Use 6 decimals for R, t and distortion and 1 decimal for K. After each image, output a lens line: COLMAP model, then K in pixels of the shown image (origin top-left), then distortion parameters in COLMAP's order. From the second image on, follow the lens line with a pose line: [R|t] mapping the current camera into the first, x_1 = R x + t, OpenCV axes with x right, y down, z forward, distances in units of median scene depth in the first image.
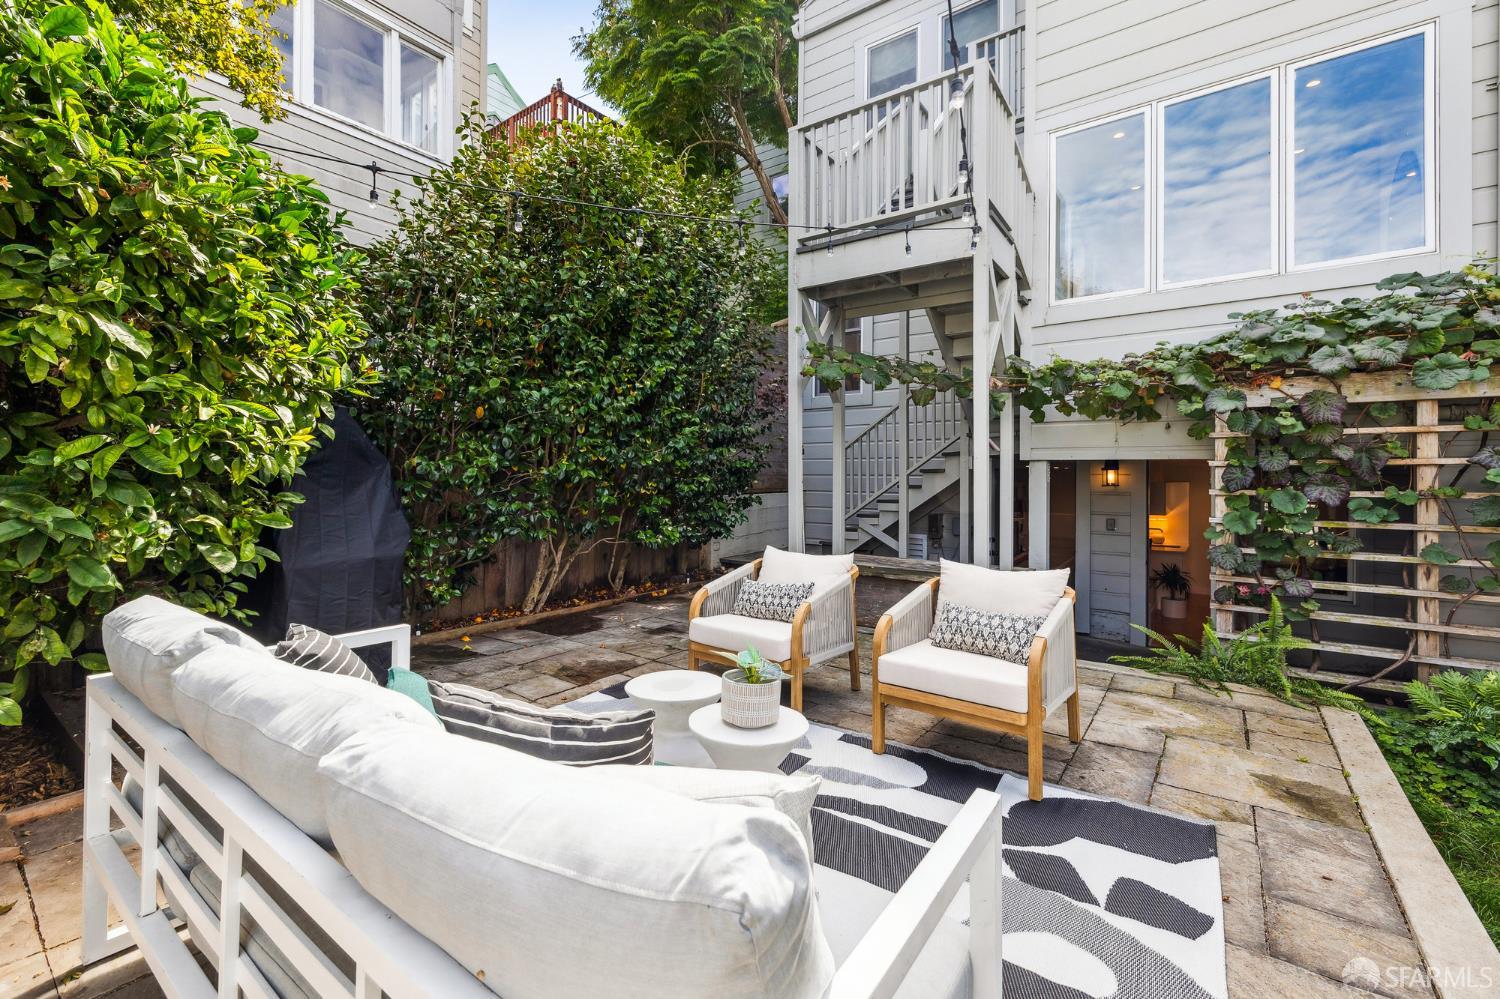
lens RADIAL K [[640.9, 0, 740.1], [0, 640.9, 477.7], [0, 0, 1]] dist [0.000964, -0.000620]
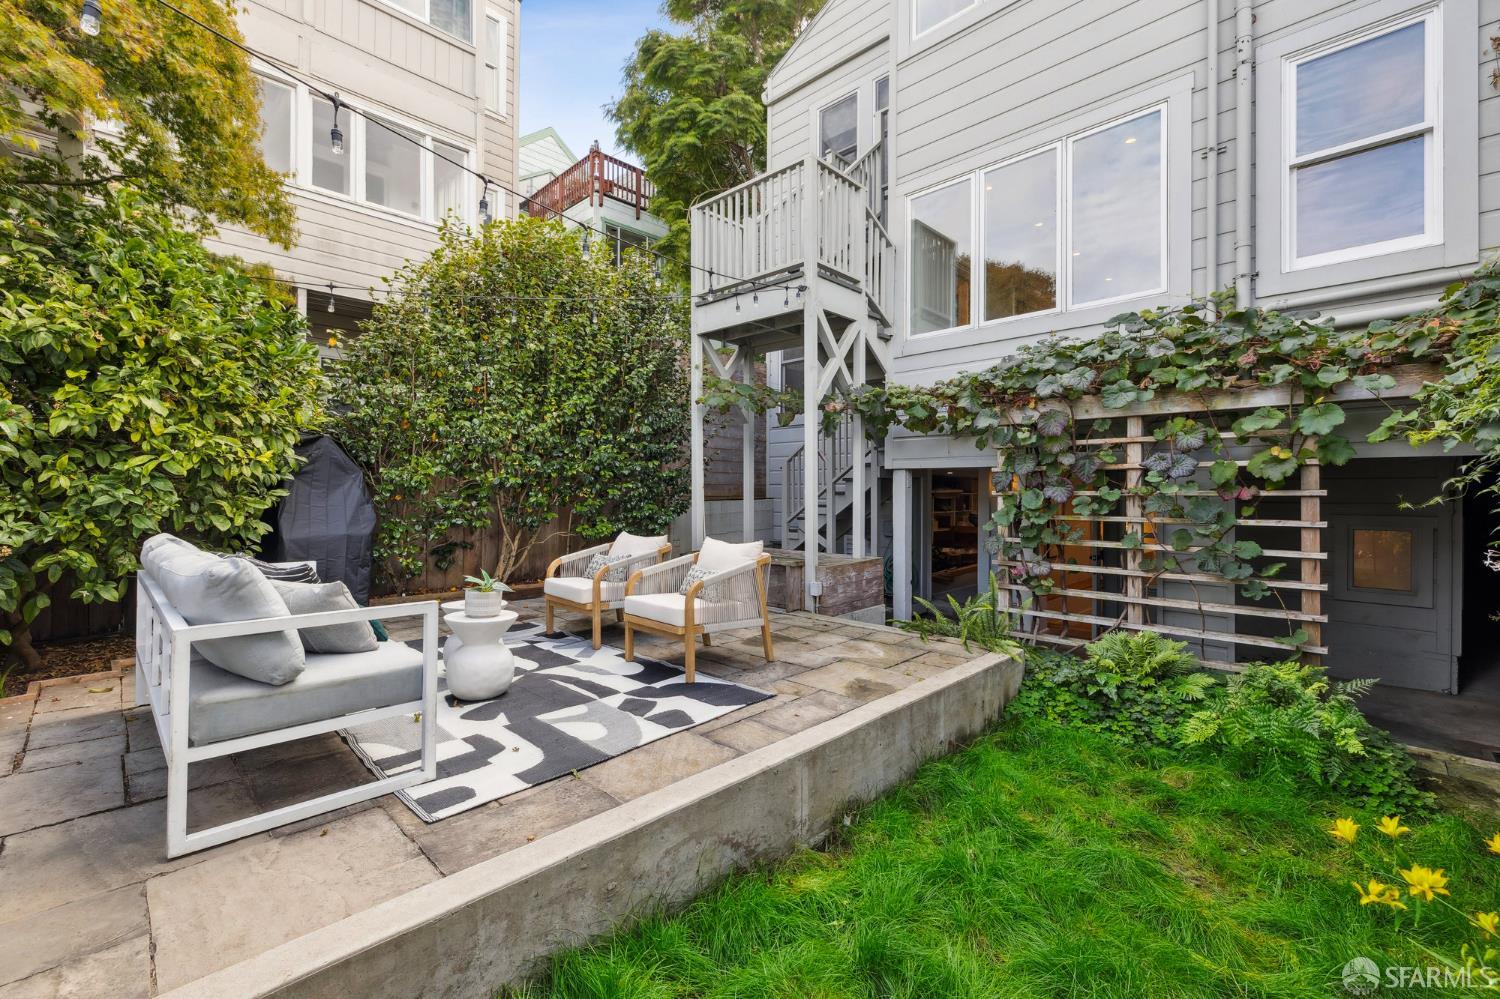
lens RADIAL K [[640.9, 0, 752.0], [0, 640.9, 494.1], [0, 0, 1]] dist [0.000964, -0.000620]
pose [[0.990517, -0.001943, -0.137375, 0.510520], [0.002068, 0.999998, 0.000766, 0.026056], [0.137374, -0.001042, 0.990519, -0.324149]]
